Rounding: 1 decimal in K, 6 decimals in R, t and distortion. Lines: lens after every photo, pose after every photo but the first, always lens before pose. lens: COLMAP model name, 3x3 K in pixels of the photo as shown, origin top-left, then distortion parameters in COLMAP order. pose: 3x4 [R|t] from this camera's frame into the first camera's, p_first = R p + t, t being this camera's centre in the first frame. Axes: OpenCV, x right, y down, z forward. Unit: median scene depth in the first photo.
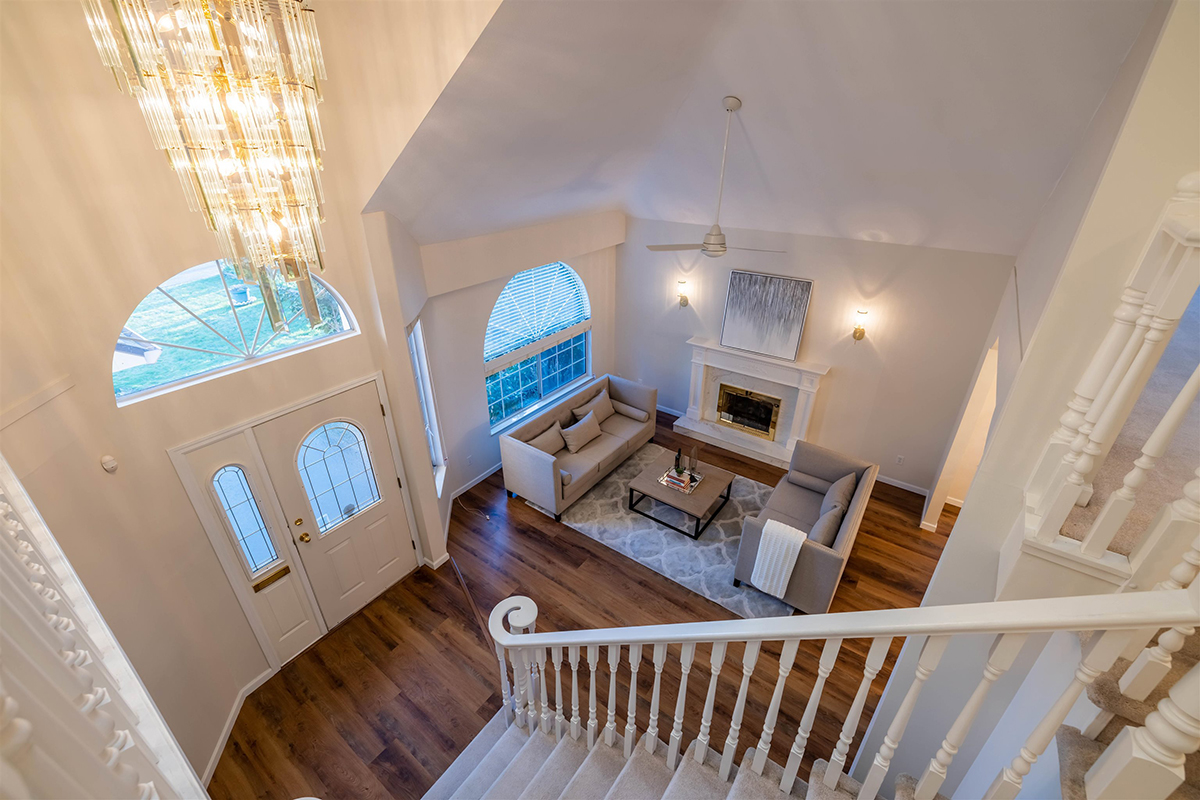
lens RADIAL K [[501.6, 0, 600.0], [0, 501.6, 400.0], [0, 0, 1]] dist [0.000134, 0.000001]
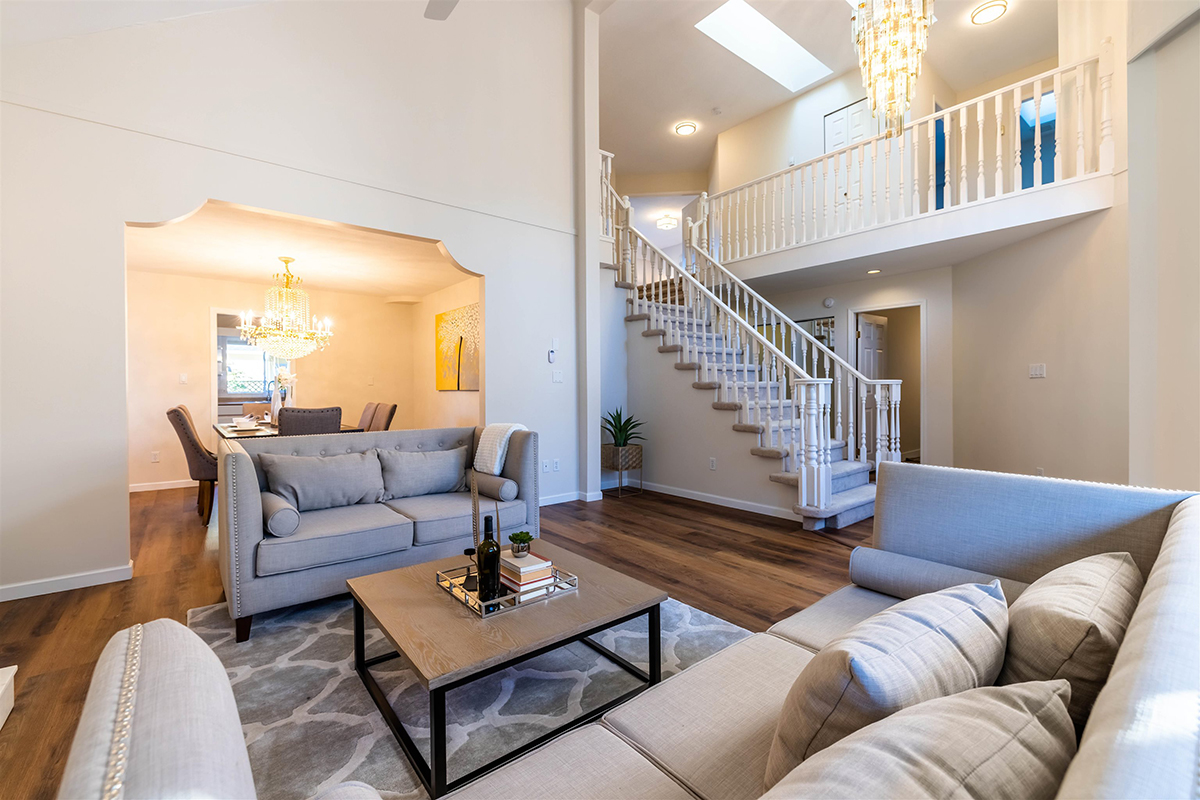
lens RADIAL K [[506.8, 0, 597.1], [0, 506.8, 389.7], [0, 0, 1]] dist [-0.001117, -0.000101]
pose [[-0.966019, 0.002719, 0.258456, 0.012563], [0.121059, 0.888245, 0.443131, -0.102450], [-0.228367, 0.459362, -0.858391, 1.214717]]
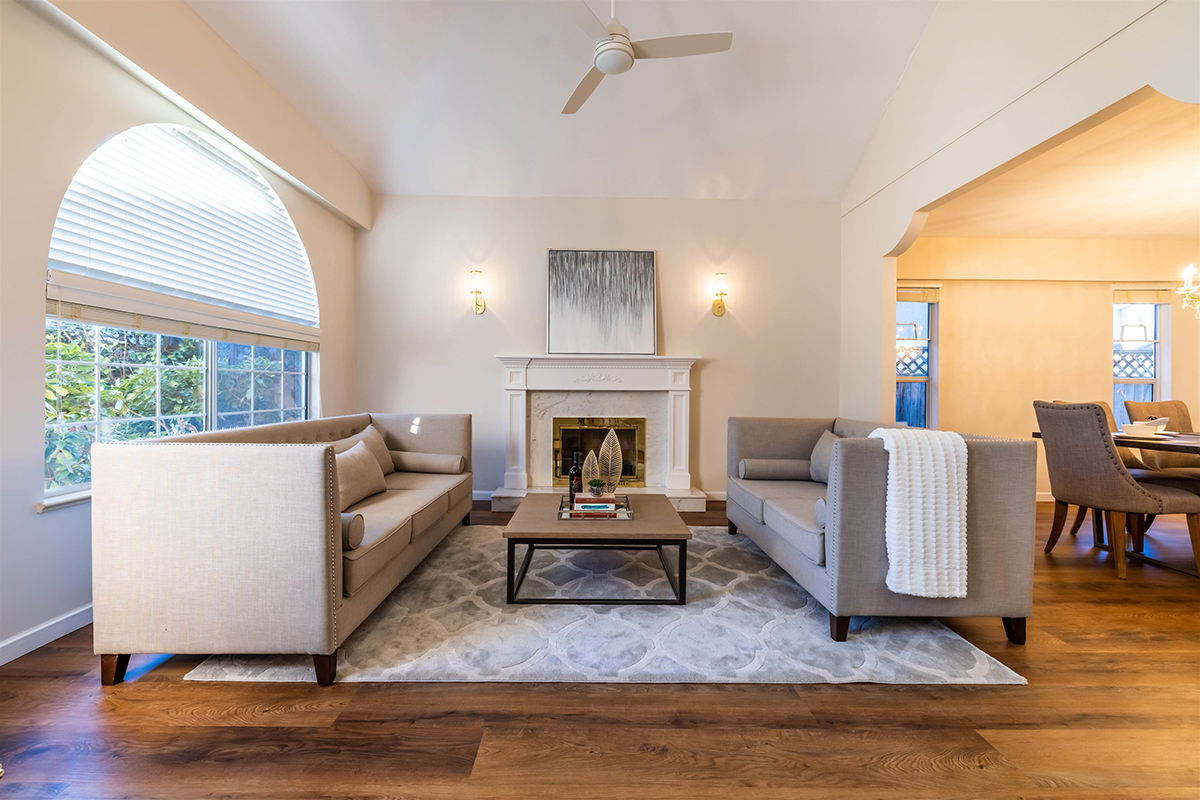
lens RADIAL K [[506.8, 0, 597.1], [0, 506.8, 389.7], [0, 0, 1]] dist [-0.001117, -0.000101]
pose [[0.801505, -0.000712, 0.597988, -0.135660], [0.268182, 0.894224, -0.358389, 0.231549], [-0.534479, 0.447620, 0.716916, 0.584189]]
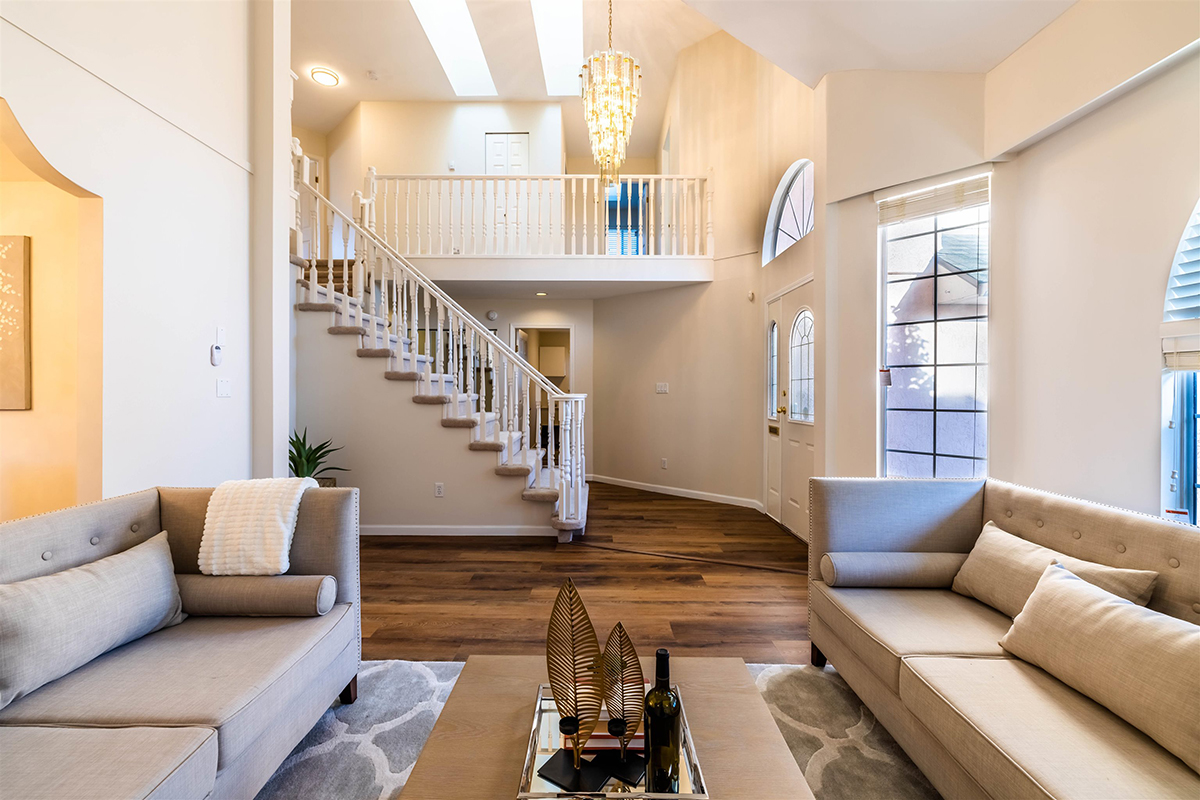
lens RADIAL K [[502.7, 0, 602.6], [0, 502.7, 390.0], [0, 0, 1]] dist [-0.000527, 0.000074]
pose [[-0.810035, -0.005425, -0.586356, 0.288942], [-0.274028, 0.887552, 0.370352, -0.057395], [0.518412, 0.460676, -0.720435, 1.079873]]
